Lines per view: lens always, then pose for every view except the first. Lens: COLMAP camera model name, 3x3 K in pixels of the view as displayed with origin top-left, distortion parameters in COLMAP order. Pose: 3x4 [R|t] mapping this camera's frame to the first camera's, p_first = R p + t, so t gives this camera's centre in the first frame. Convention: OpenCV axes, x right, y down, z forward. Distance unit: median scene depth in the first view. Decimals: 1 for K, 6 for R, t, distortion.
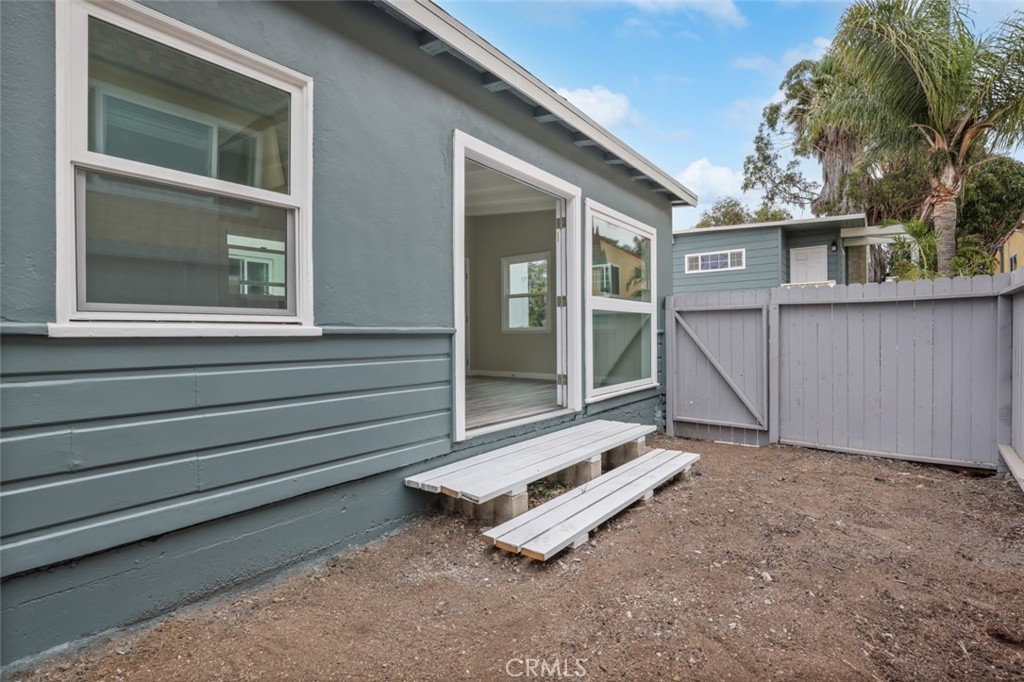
lens RADIAL K [[463.8, 0, 509.1], [0, 463.8, 336.5], [0, 0, 1]] dist [0.000946, 0.000295]
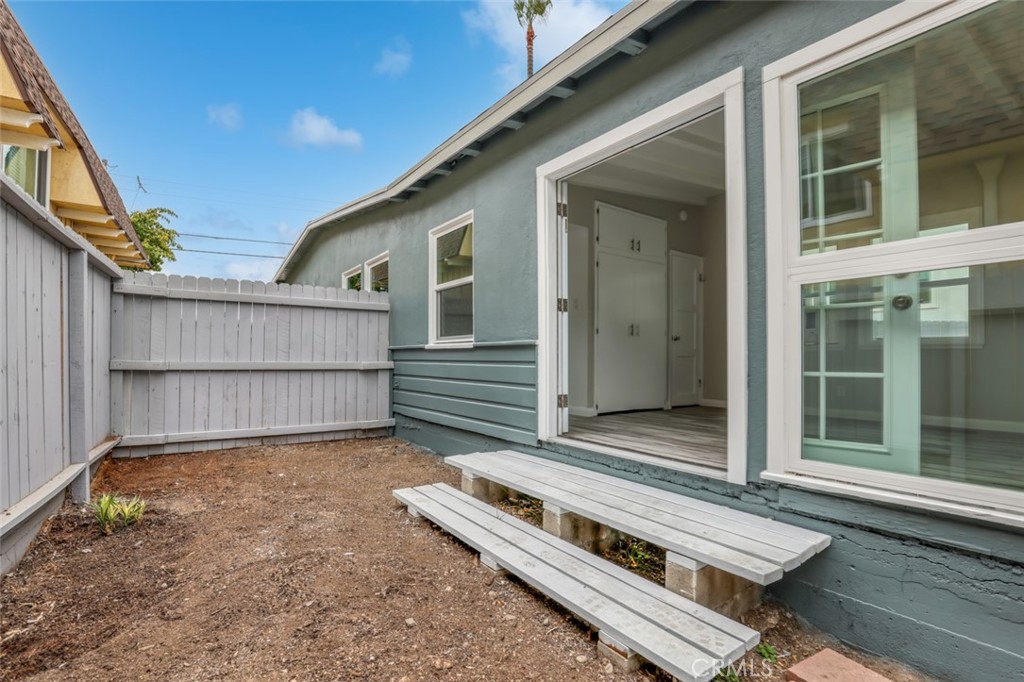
lens RADIAL K [[474.2, 0, 528.4], [0, 474.2, 338.9], [0, 0, 1]] dist [-0.034085, 0.000205]
pose [[-0.237553, -0.016426, -0.971236, 0.772087], [0.011092, 0.999746, -0.019621, 0.001227], [0.971311, -0.015434, -0.237310, 0.939648]]
